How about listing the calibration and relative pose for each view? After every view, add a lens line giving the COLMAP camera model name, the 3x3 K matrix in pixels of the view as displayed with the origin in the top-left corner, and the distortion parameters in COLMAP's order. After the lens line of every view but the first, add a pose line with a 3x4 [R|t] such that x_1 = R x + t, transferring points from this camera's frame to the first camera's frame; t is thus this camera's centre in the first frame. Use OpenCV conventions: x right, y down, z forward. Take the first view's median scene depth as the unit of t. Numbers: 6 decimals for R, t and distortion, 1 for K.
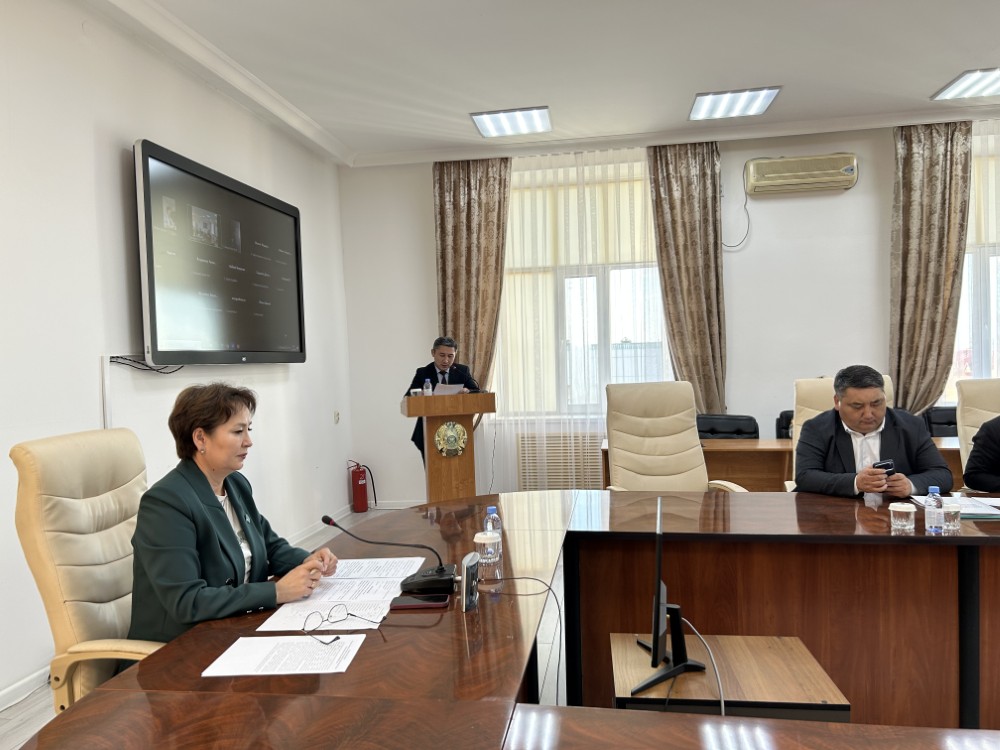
lens RADIAL K [[750.3, 0, 496.4], [0, 750.3, 393.4], [0, 0, 1]] dist [0.061292, -0.062236]
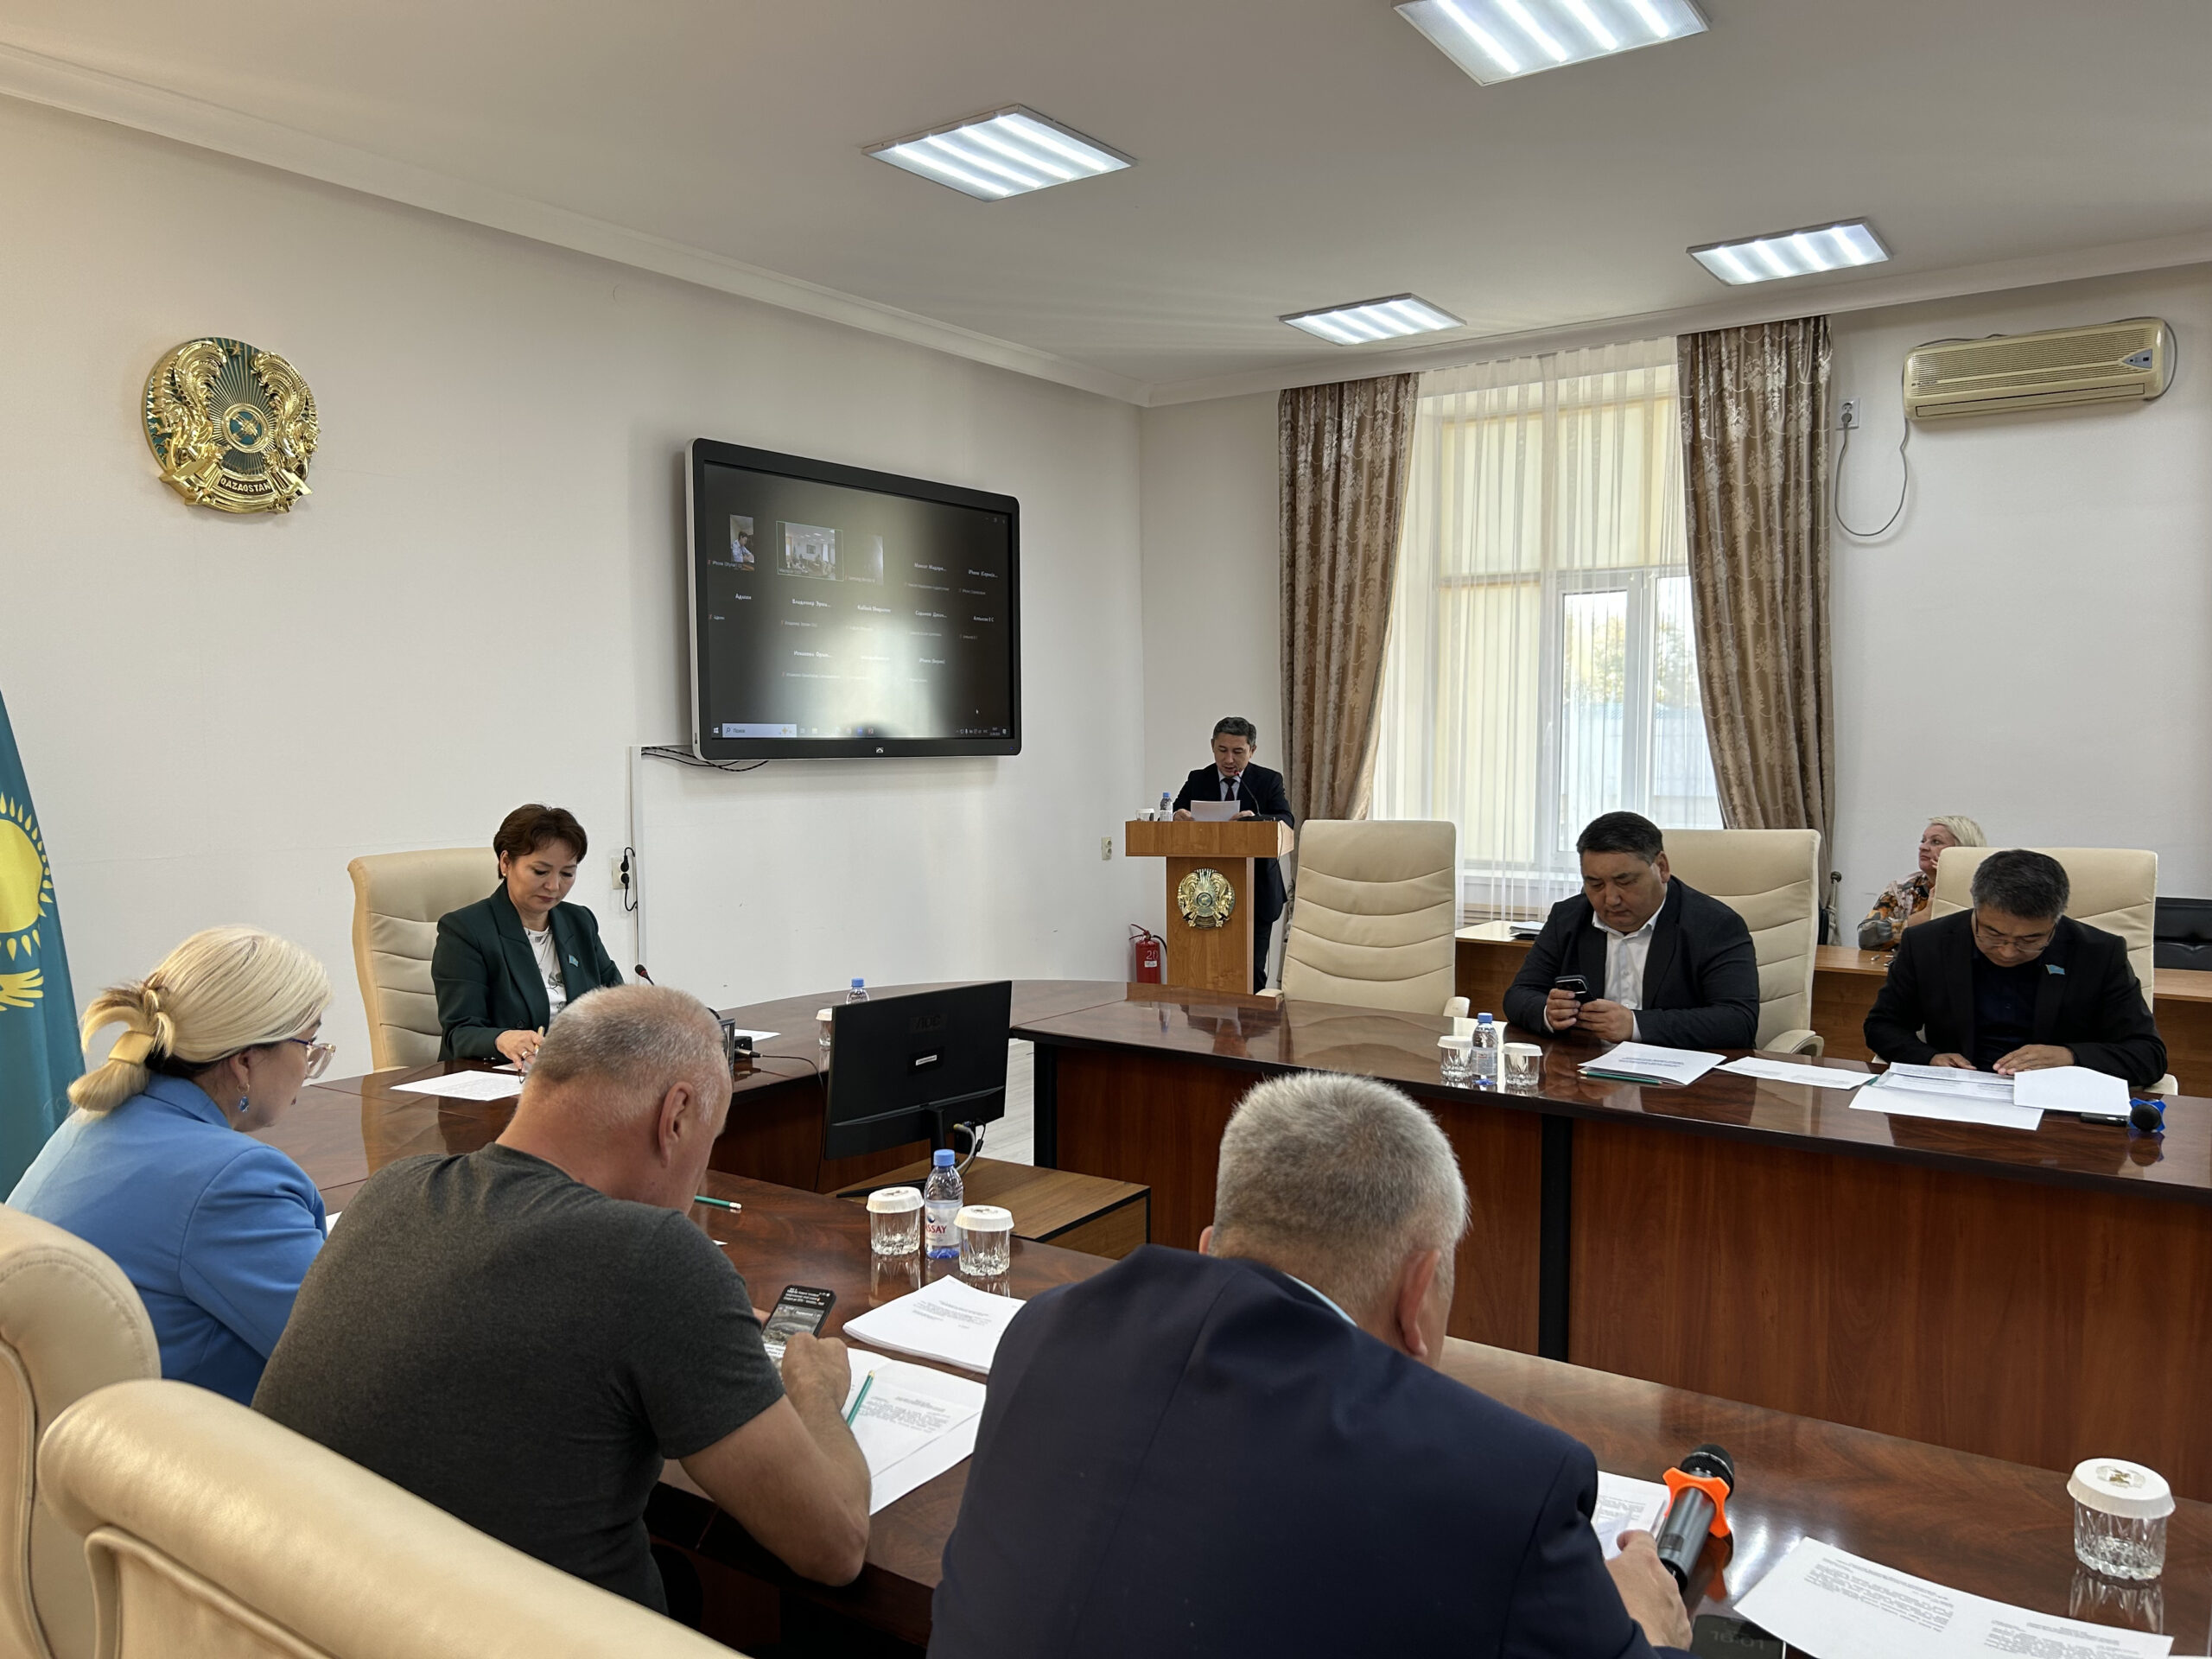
lens RADIAL K [[1659.7, 0, 1098.0], [0, 1659.7, 870.1], [0, 0, 1]] dist [0.061292, -0.062236]
pose [[0.901382, 0.064393, -0.428211, 0.348551], [-0.044635, 0.997431, 0.056035, -0.024173], [0.430719, -0.031395, 0.901940, -0.155931]]
